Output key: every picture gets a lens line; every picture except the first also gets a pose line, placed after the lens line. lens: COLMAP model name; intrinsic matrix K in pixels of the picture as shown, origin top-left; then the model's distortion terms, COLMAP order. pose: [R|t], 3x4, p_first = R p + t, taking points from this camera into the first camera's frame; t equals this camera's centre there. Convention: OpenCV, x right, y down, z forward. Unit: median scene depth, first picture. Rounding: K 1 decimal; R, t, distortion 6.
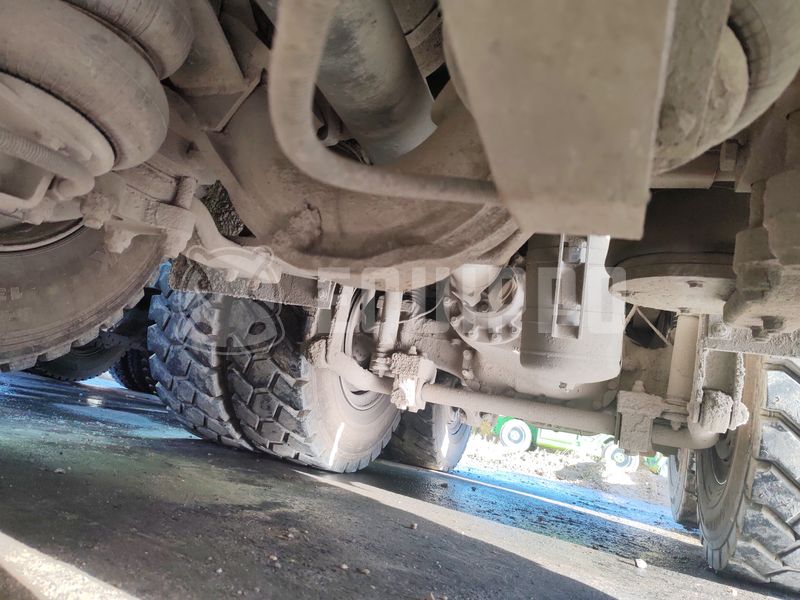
lens RADIAL K [[535.5, 0, 398.1], [0, 535.5, 299.2], [0, 0, 1]] dist [0.024002, -0.027257]
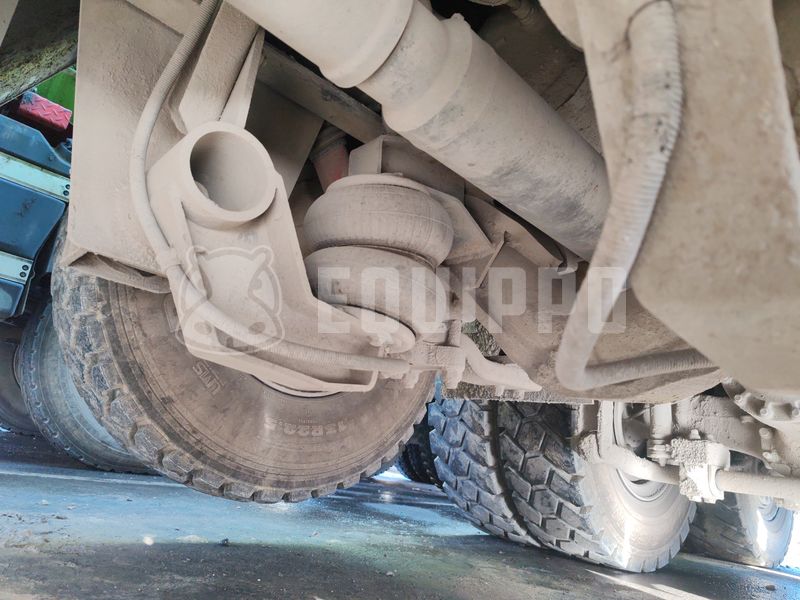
lens RADIAL K [[535.5, 0, 400.2], [0, 535.5, 298.6], [0, 0, 1]] dist [0.024002, -0.027257]
pose [[0.889810, -0.192872, -0.413567, 0.005018], [0.133960, 0.976762, -0.167302, -0.048670], [0.436225, 0.093465, 0.894970, -0.078020]]
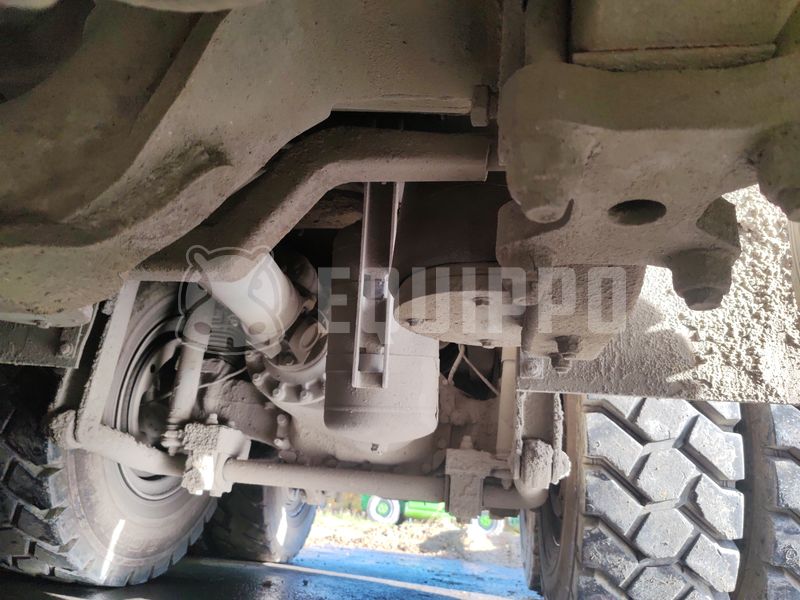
lens RADIAL K [[535.5, 0, 397.7], [0, 535.5, 303.0], [0, 0, 1]] dist [0.024002, -0.027257]
pose [[0.971535, -0.011361, 0.236622, 0.118498], [0.040785, 0.991956, -0.119829, 0.032040], [-0.233357, 0.126069, 0.964184, 0.125685]]
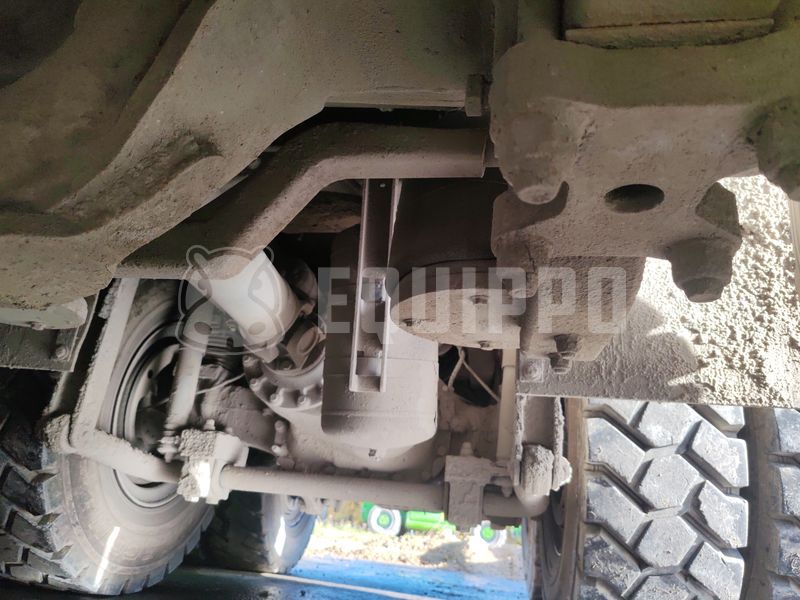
lens RADIAL K [[535.5, 0, 397.6], [0, 535.5, 302.6], [0, 0, 1]] dist [0.024002, -0.027257]
pose [[0.972496, -0.004621, 0.232873, 0.124343], [0.038176, 0.989445, -0.139790, 0.039878], [-0.229769, 0.144835, 0.962408, 0.131704]]
